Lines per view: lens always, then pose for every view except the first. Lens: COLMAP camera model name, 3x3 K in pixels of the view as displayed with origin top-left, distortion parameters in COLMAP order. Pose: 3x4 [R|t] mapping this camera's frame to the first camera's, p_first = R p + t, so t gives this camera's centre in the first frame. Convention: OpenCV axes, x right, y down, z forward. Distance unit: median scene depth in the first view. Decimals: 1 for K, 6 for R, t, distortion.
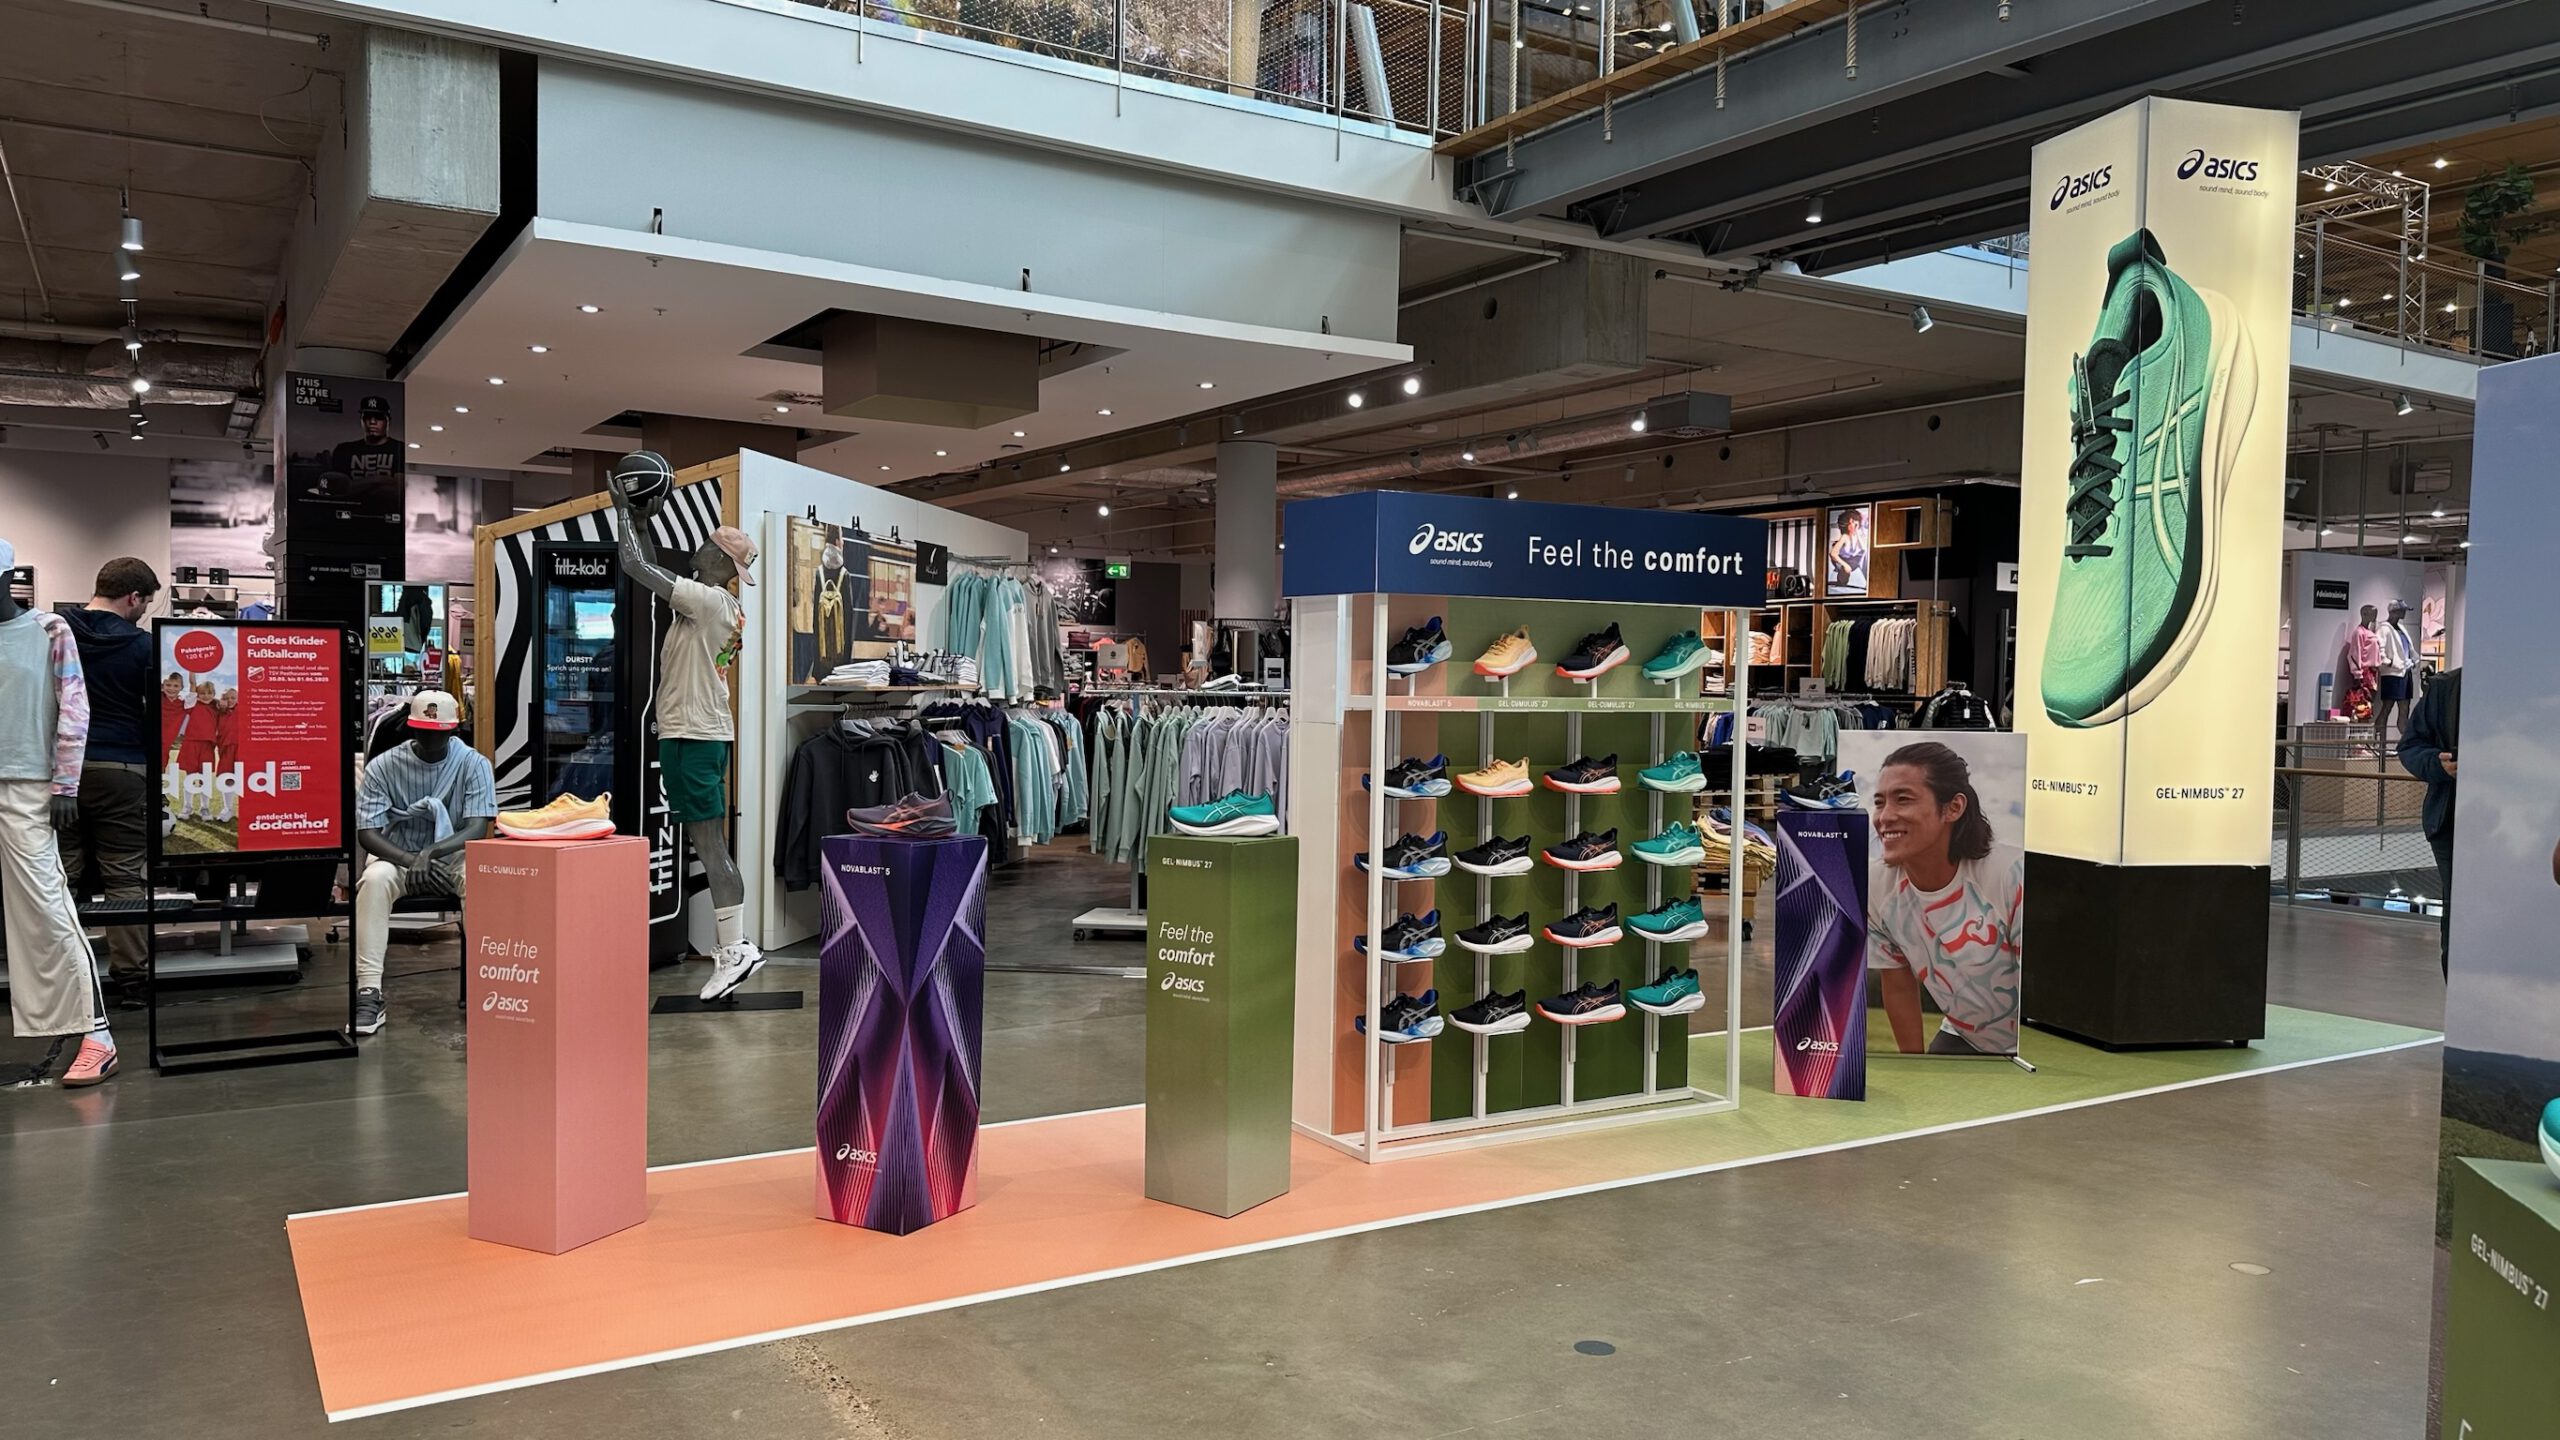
lens RADIAL K [[1787.7, 0, 1281.3], [0, 1787.7, 706.7], [0, 0, 1]] dist [0.046700, -0.011202]
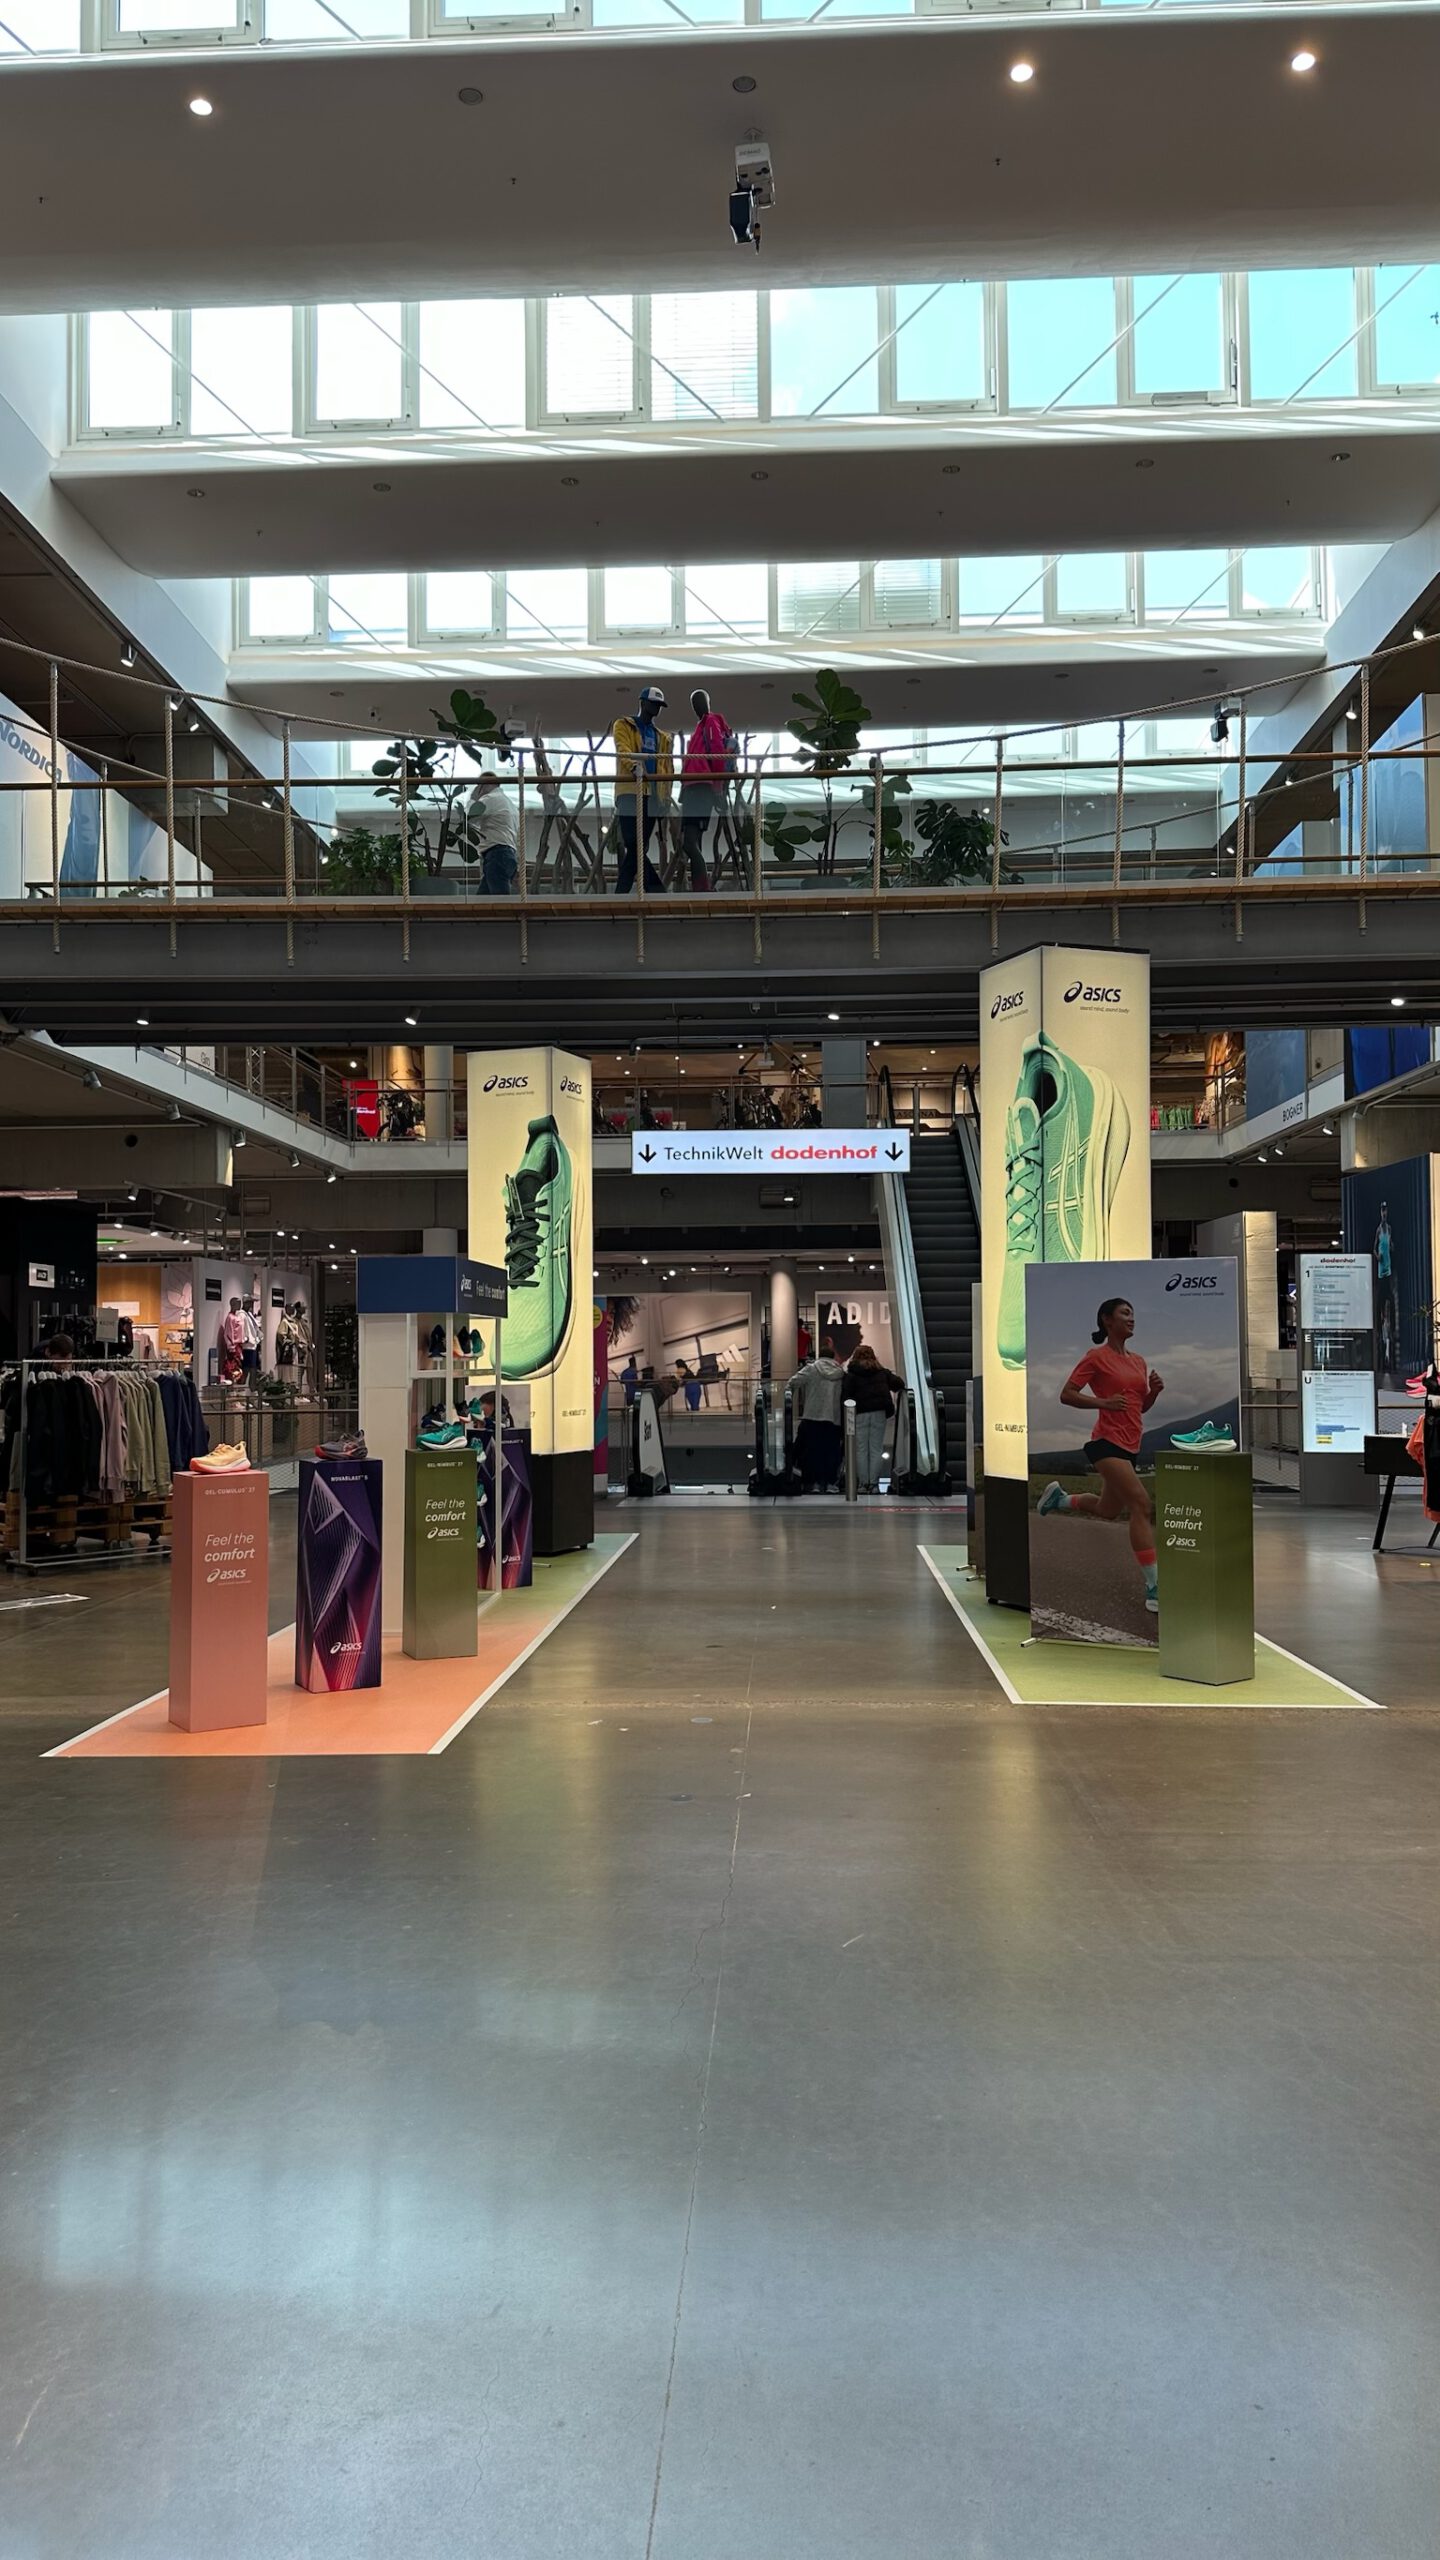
lens RADIAL K [[1787.7, 0, 720.4], [0, 1787.7, 1281.6], [0, 0, 1]] dist [0.046700, -0.011202]
pose [[0.568340, 0.010718, 0.822724, -0.938577], [0.036082, 0.998629, -0.037935, -0.011834], [-0.822002, 0.051245, 0.567174, -0.198286]]
